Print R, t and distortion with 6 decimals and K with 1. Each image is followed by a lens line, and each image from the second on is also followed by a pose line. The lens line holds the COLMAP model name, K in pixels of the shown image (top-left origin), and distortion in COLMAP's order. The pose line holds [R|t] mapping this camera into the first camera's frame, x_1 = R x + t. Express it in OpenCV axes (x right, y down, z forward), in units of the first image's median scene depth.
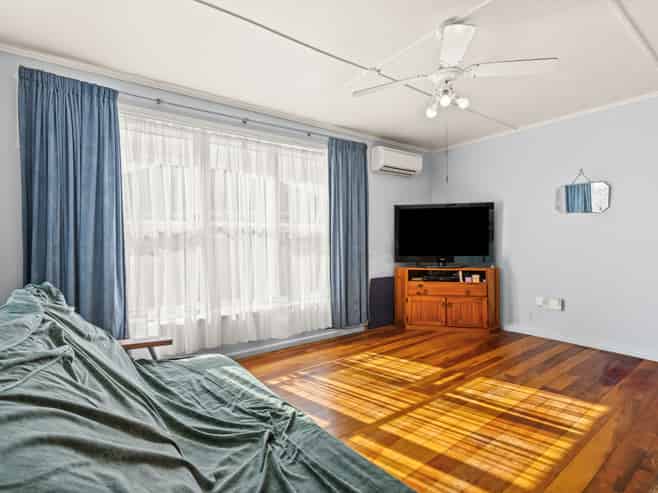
lens RADIAL K [[303.7, 0, 329.0], [0, 303.7, 246.5], [0, 0, 1]] dist [0.001384, 0.000125]
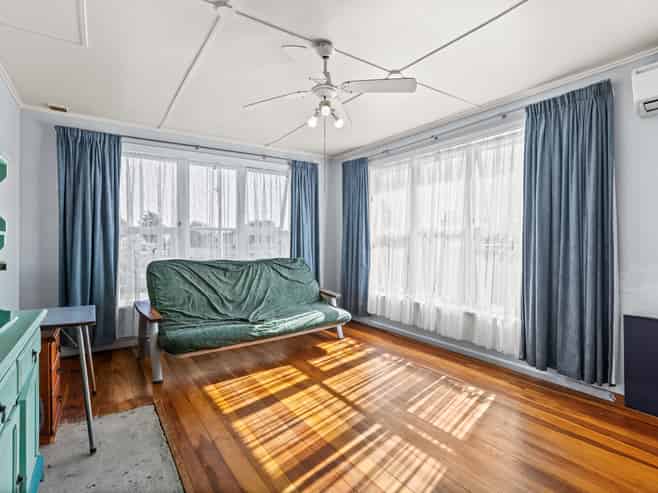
lens RADIAL K [[294.8, 0, 329.0], [0, 294.8, 246.5], [0, 0, 1]] dist [-0.001389, -0.000079]
pose [[0.072588, 0.026975, -0.996997, 0.970908], [-0.024854, 0.999373, 0.025230, -0.027501], [0.997052, 0.022948, 0.073213, 0.640425]]
